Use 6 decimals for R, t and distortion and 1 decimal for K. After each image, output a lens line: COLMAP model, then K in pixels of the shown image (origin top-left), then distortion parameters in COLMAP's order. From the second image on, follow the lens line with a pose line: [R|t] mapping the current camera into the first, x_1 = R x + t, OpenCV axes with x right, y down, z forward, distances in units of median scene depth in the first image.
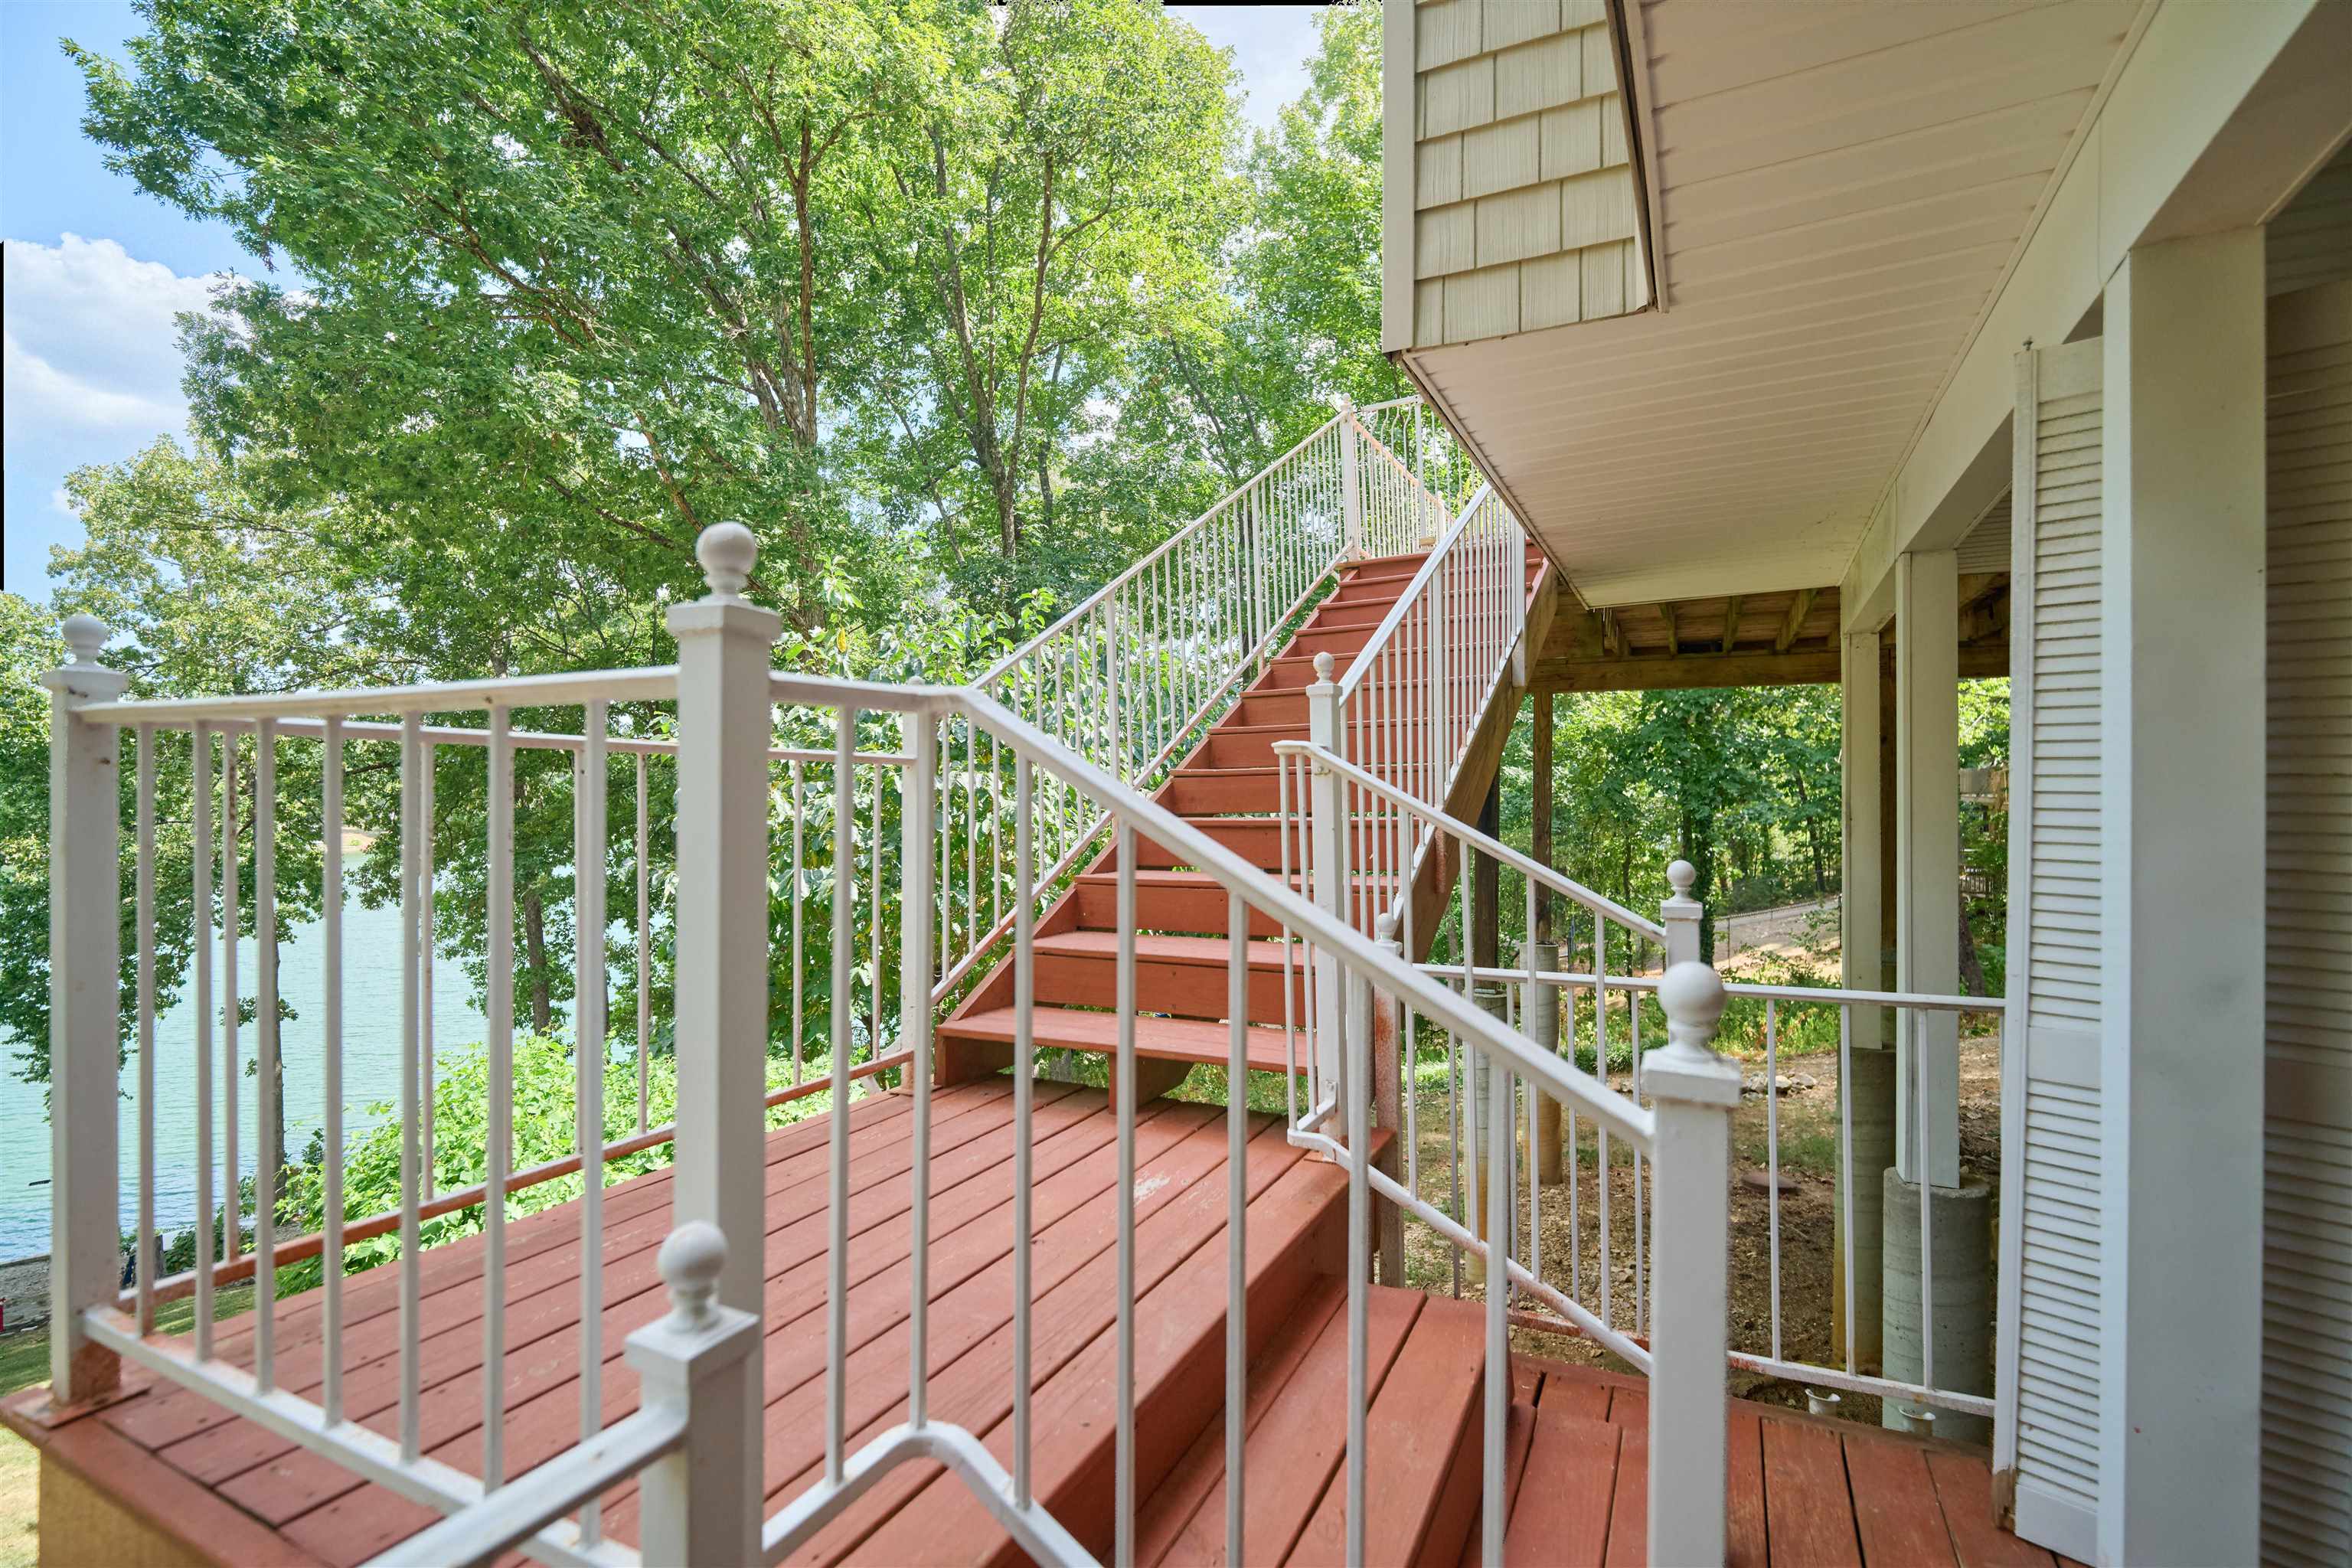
lens RADIAL K [[1082.2, 0, 1177.7], [0, 1082.2, 787.7], [0, 0, 1]] dist [-0.011401, -0.003496]
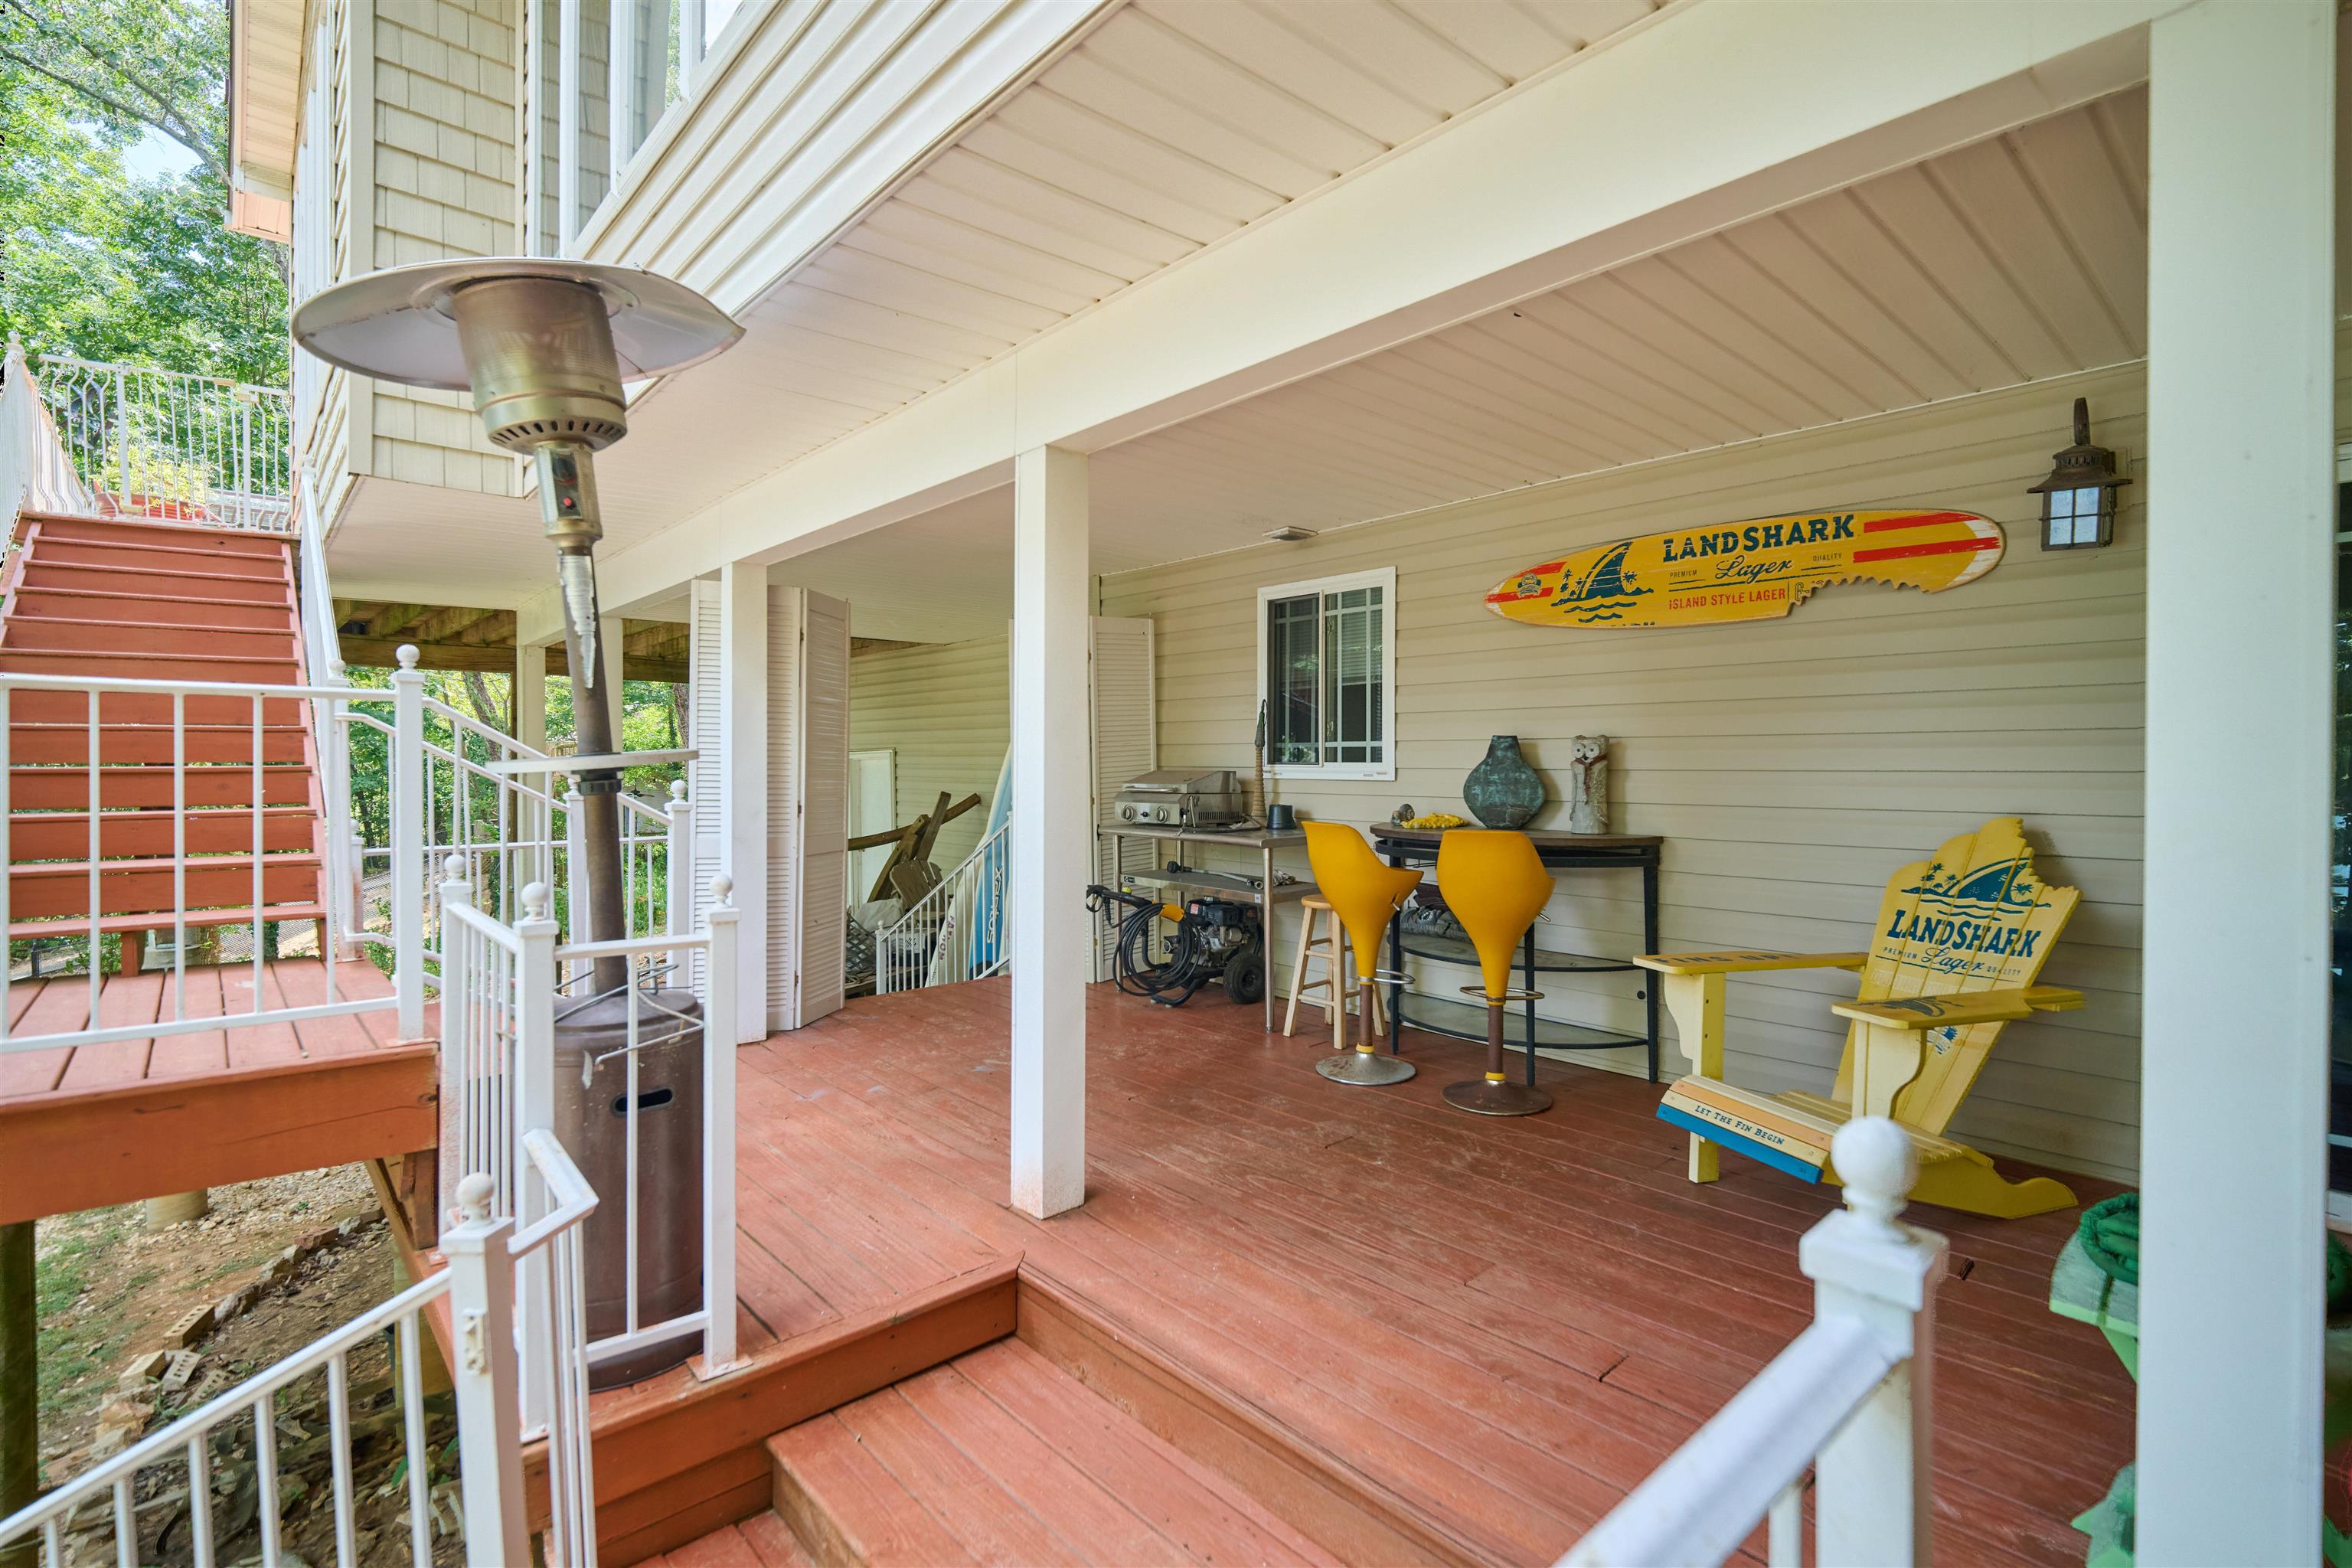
lens RADIAL K [[1082.2, 0, 1177.0], [0, 1082.2, 778.1], [0, 0, 1]] dist [-0.011401, -0.003496]
pose [[0.375678, -0.005131, 0.926736, -1.324714], [-0.007589, 0.999934, 0.008613, 0.040505], [-0.926719, -0.010269, 0.375615, -1.185546]]
